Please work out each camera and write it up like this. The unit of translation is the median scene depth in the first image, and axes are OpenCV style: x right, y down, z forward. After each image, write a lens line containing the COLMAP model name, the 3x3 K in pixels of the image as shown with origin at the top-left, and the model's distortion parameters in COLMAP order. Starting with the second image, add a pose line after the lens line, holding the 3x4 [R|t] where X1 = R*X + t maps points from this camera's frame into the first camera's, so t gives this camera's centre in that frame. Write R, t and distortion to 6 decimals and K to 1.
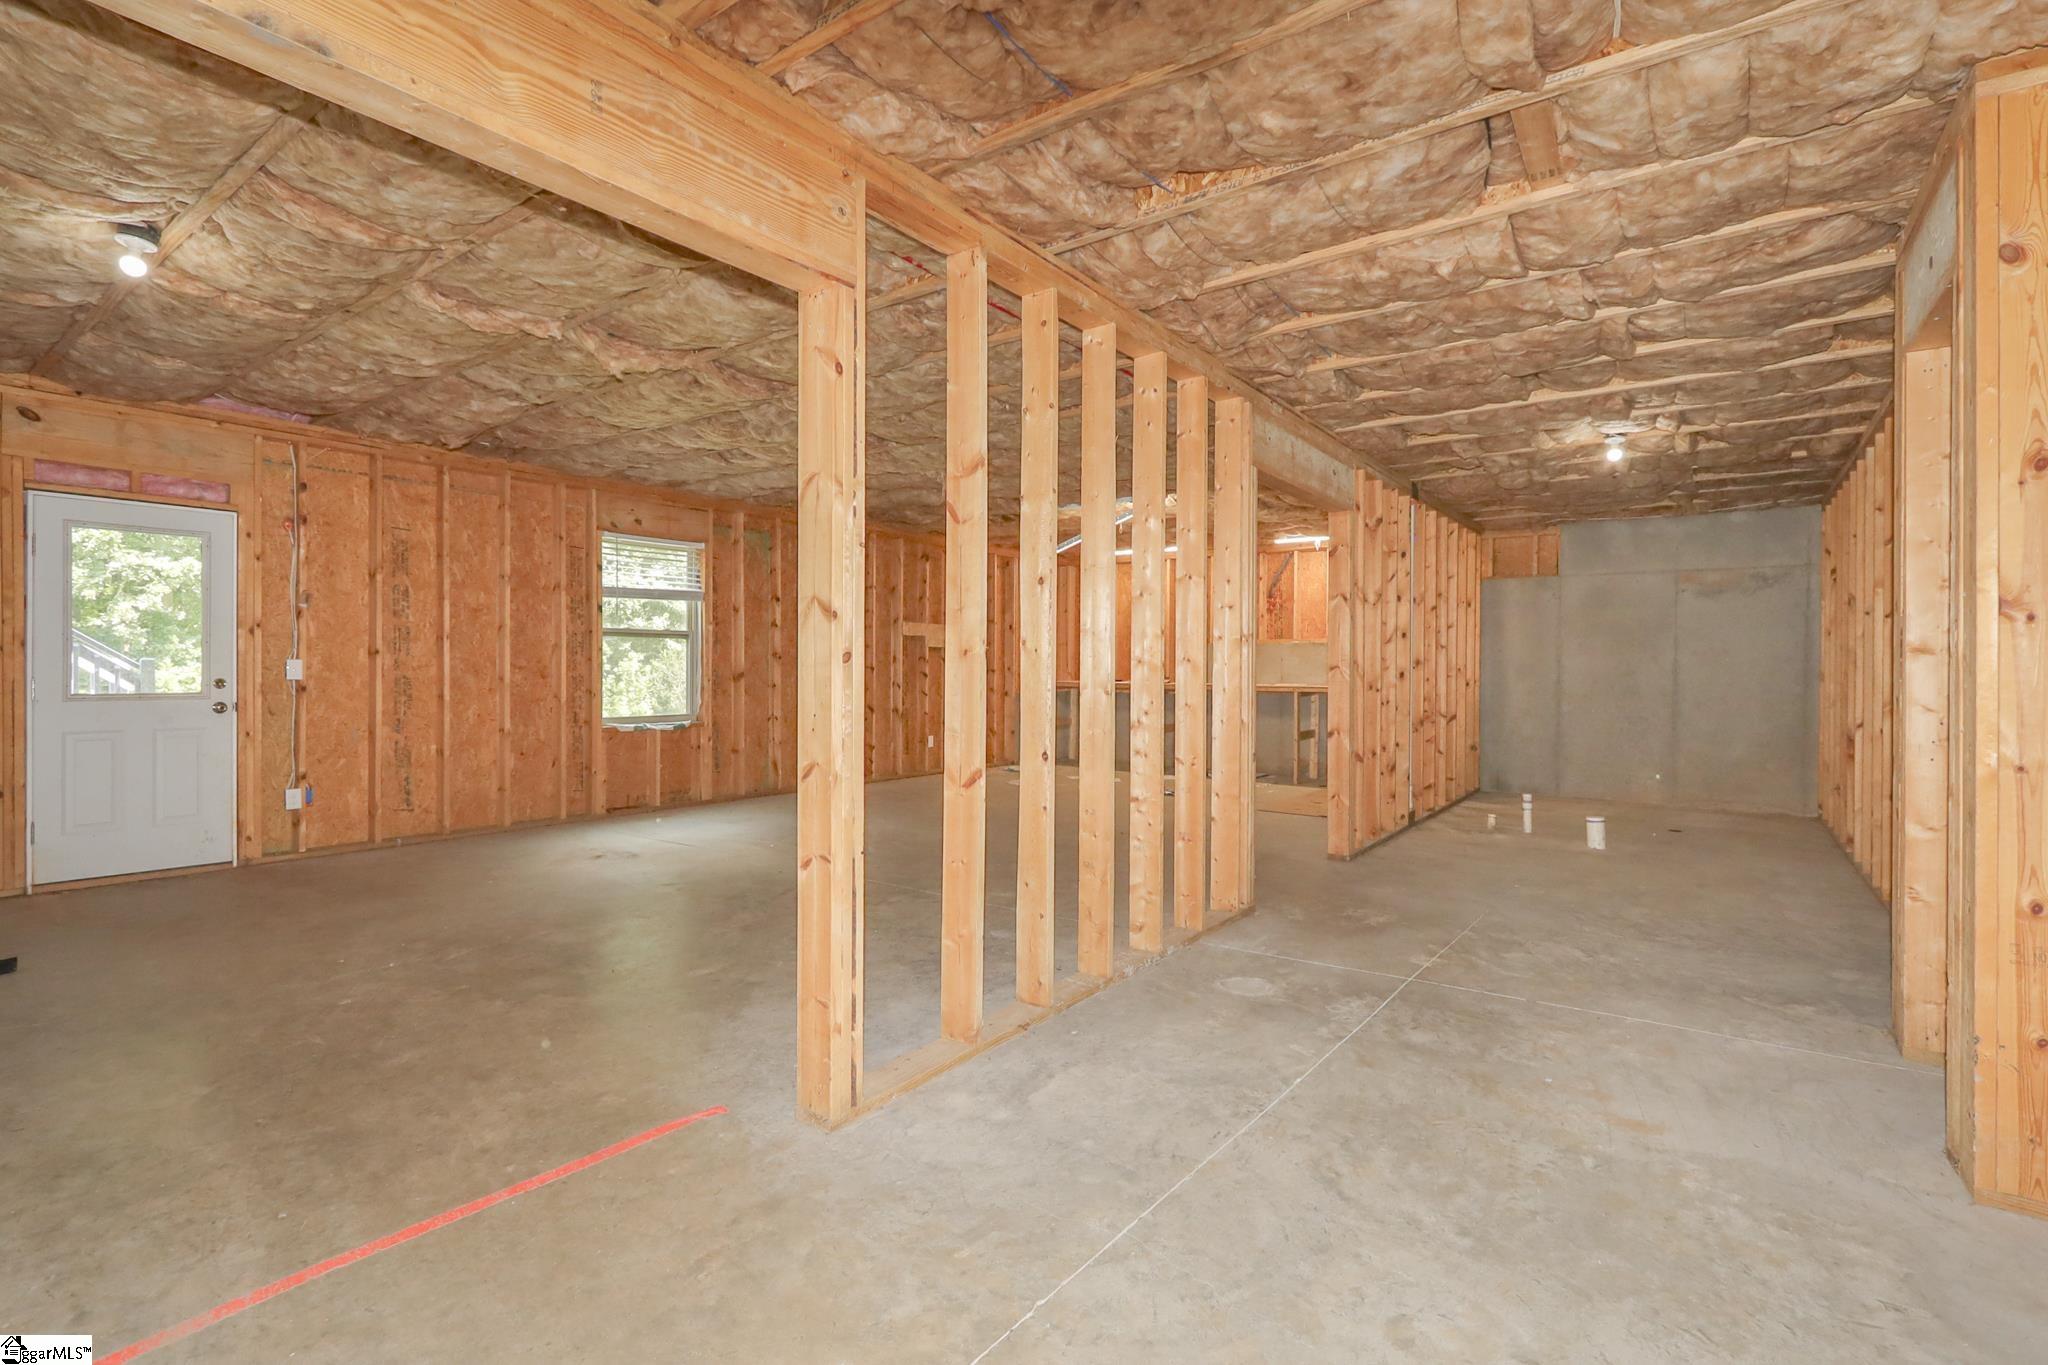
lens RADIAL K [[948.6, 0, 1026.9], [0, 948.6, 659.3], [0, 0, 1]] dist [-0.000964, -0.000938]
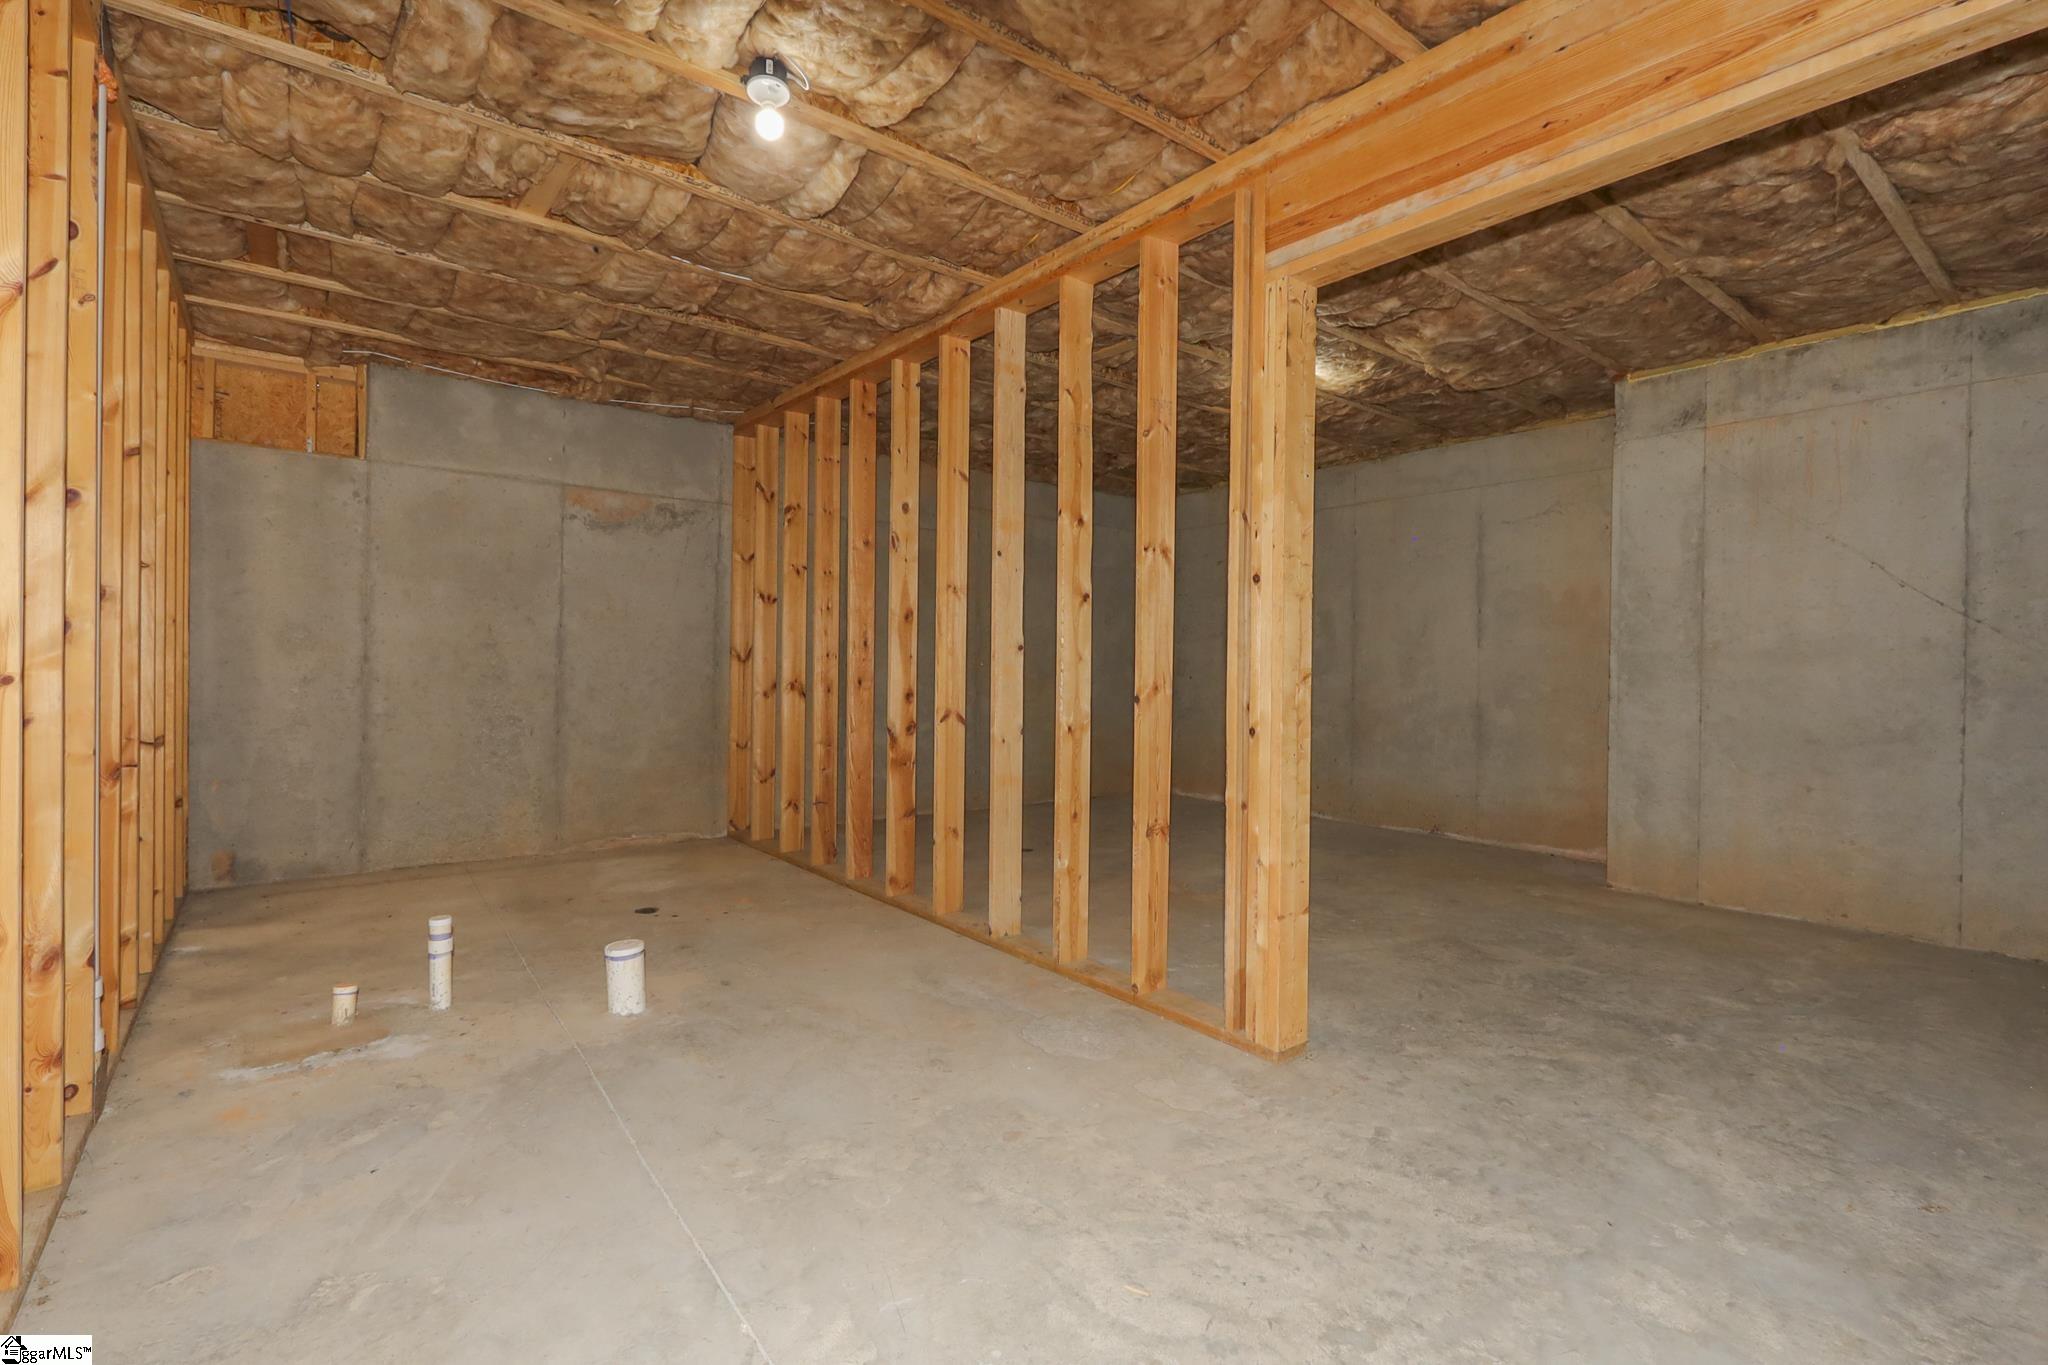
lens RADIAL K [[926.5, 0, 1024.0], [0, 926.5, 682.5], [0, 0, 1]] dist [-0.001144, 0.000183]
pose [[0.266890, -0.022737, 0.963459, 0.165445], [-0.022155, 0.999313, 0.029720, 0.014595], [-0.963472, -0.029278, 0.266203, 0.531899]]
